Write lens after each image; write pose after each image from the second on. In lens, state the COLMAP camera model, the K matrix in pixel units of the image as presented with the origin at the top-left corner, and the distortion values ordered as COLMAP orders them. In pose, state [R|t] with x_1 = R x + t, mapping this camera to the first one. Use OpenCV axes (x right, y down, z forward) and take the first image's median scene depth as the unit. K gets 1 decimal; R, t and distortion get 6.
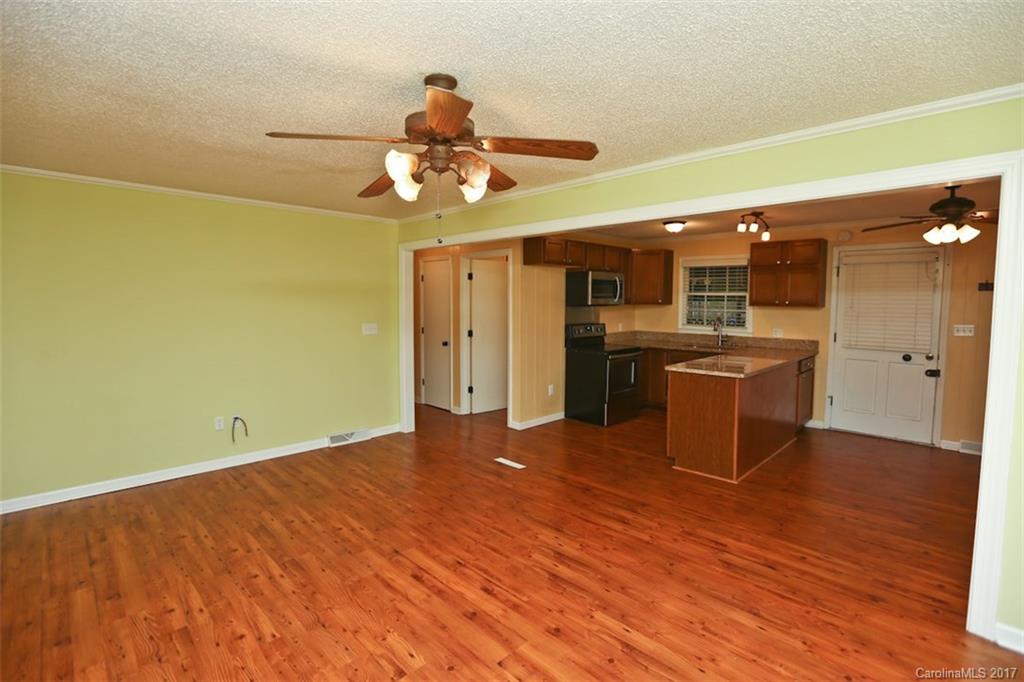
lens RADIAL K [[474.5, 0, 514.3], [0, 474.5, 335.2], [0, 0, 1]] dist [-0.072229, 0.031850]
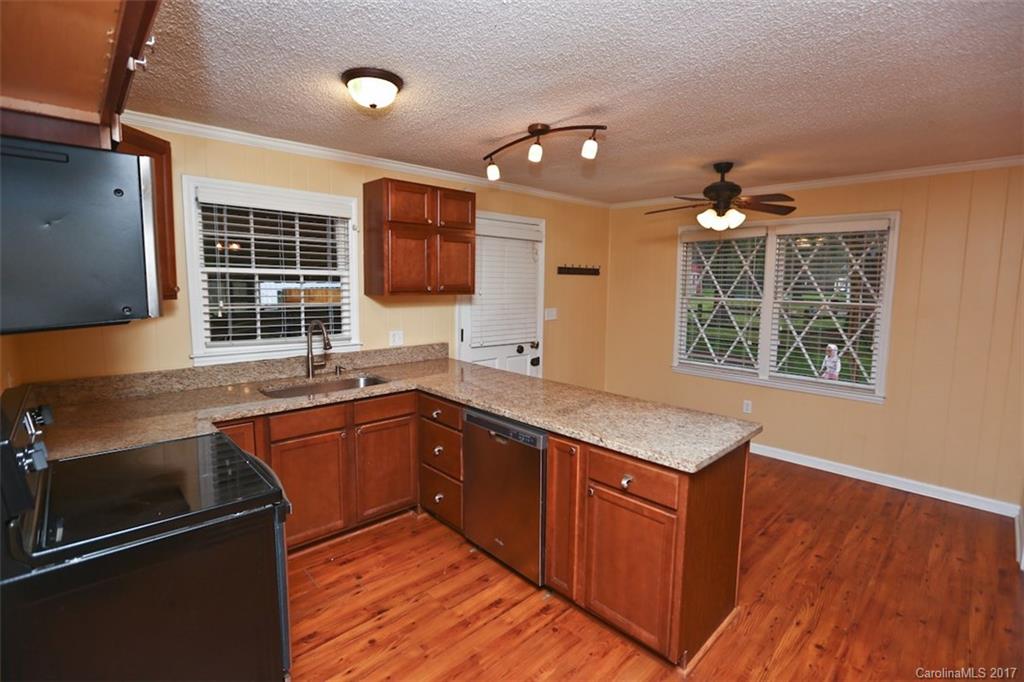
lens RADIAL K [[474.5, 0, 514.3], [0, 474.5, 335.2], [0, 0, 1]] dist [-0.072229, 0.031850]
pose [[0.019239, -0.114588, 0.993227, -0.039306], [0.060386, 0.991730, 0.113245, -0.067688], [-0.997990, 0.057799, 0.026000, 0.814345]]
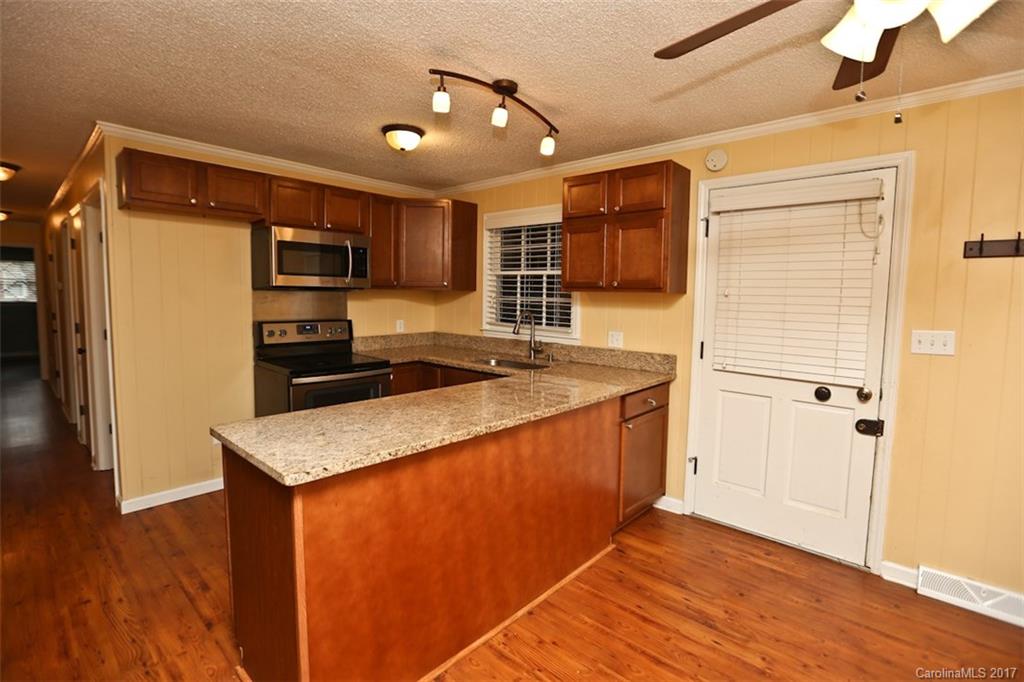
lens RADIAL K [[488.6, 0, 514.7], [0, 488.6, 339.9], [0, 0, 1]] dist [-0.039540, 0.000639]
pose [[0.998444, 0.006540, 0.055387, 0.403301], [-0.007792, 0.999718, 0.022419, -0.016290], [-0.055225, -0.022816, 0.998213, 0.404366]]
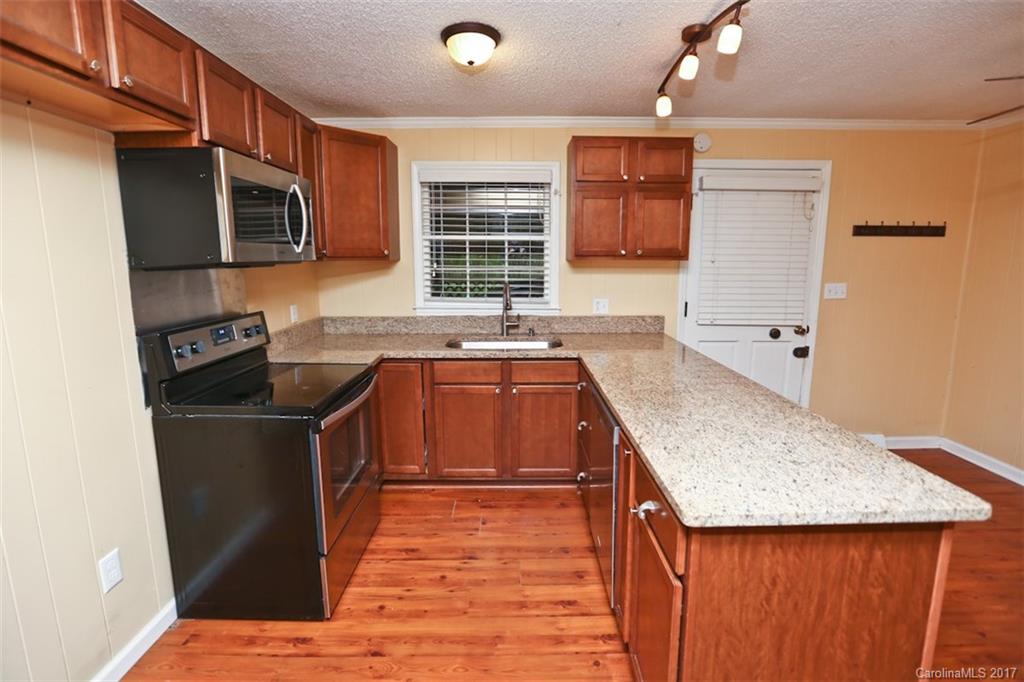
lens RADIAL K [[474.5, 0, 514.3], [0, 474.5, 335.2], [0, 0, 1]] dist [-0.072229, 0.031850]
pose [[0.704074, -0.118602, 0.700152, 0.074533], [0.054714, 0.992084, 0.113033, -0.040505], [-0.708016, -0.041275, 0.704990, 0.647377]]
